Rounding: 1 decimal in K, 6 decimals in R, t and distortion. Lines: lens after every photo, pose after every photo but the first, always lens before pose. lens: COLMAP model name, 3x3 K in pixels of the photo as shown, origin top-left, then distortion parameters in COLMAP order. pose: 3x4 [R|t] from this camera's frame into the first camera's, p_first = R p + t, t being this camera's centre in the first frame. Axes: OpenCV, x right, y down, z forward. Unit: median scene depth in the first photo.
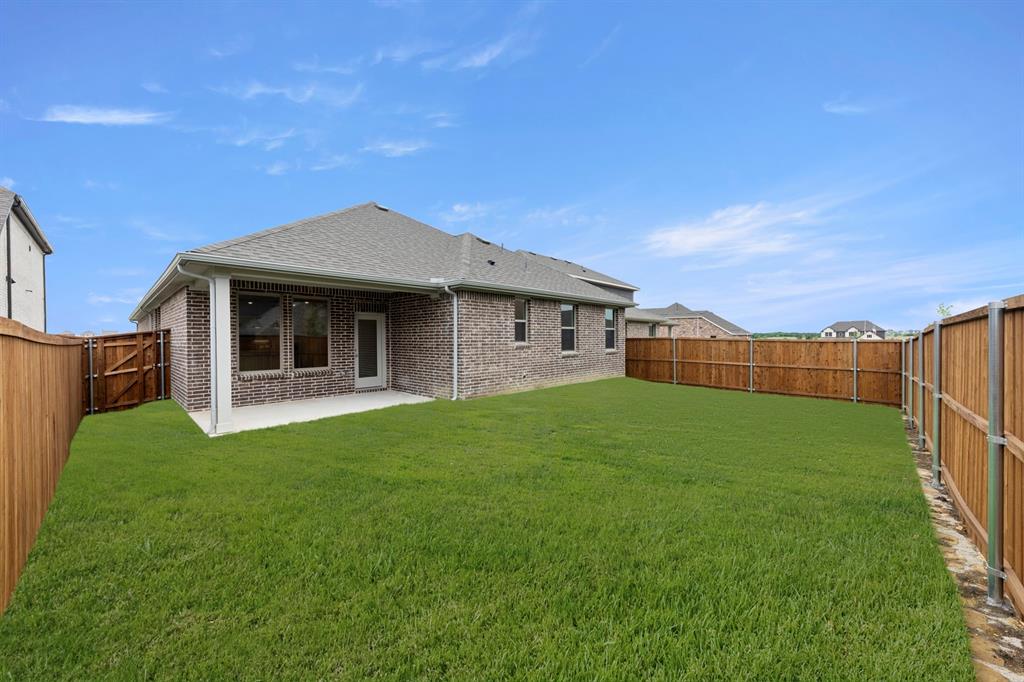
lens RADIAL K [[383.3, 0, 512.0], [0, 383.3, 341.0], [0, 0, 1]] dist [0.000182, 0.000016]
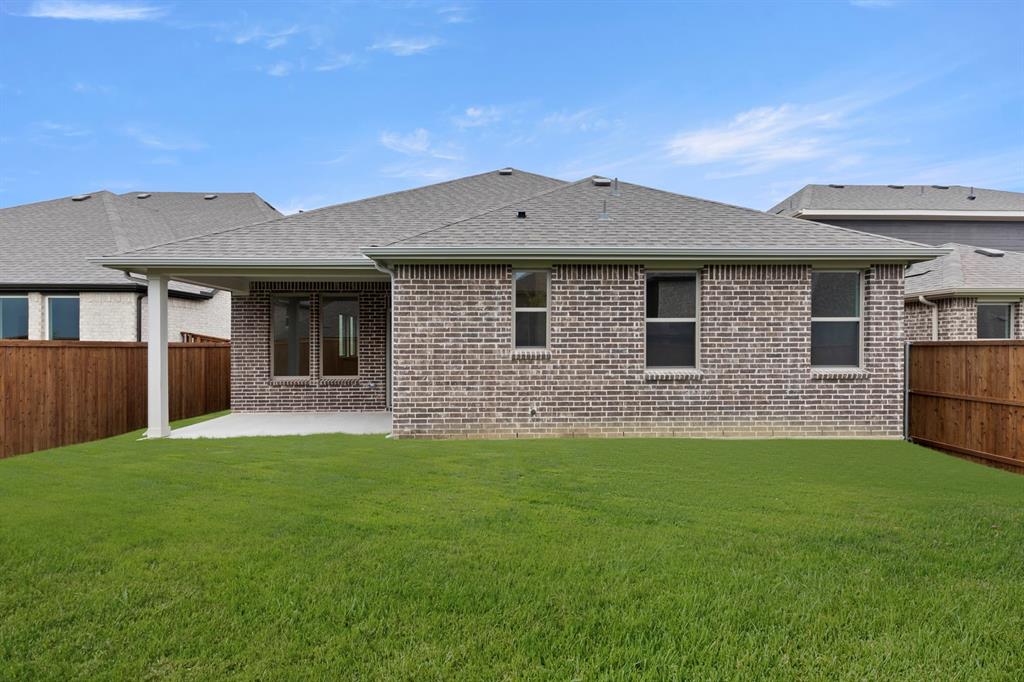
lens RADIAL K [[461.7, 0, 512.0], [0, 461.7, 341.0], [0, 0, 1]] dist [0.013400, -0.000050]
pose [[0.706595, -0.002138, -0.707615, 0.482807], [-0.005945, 0.999942, -0.008958, -0.001608], [0.707593, 0.010537, 0.706541, 0.530286]]
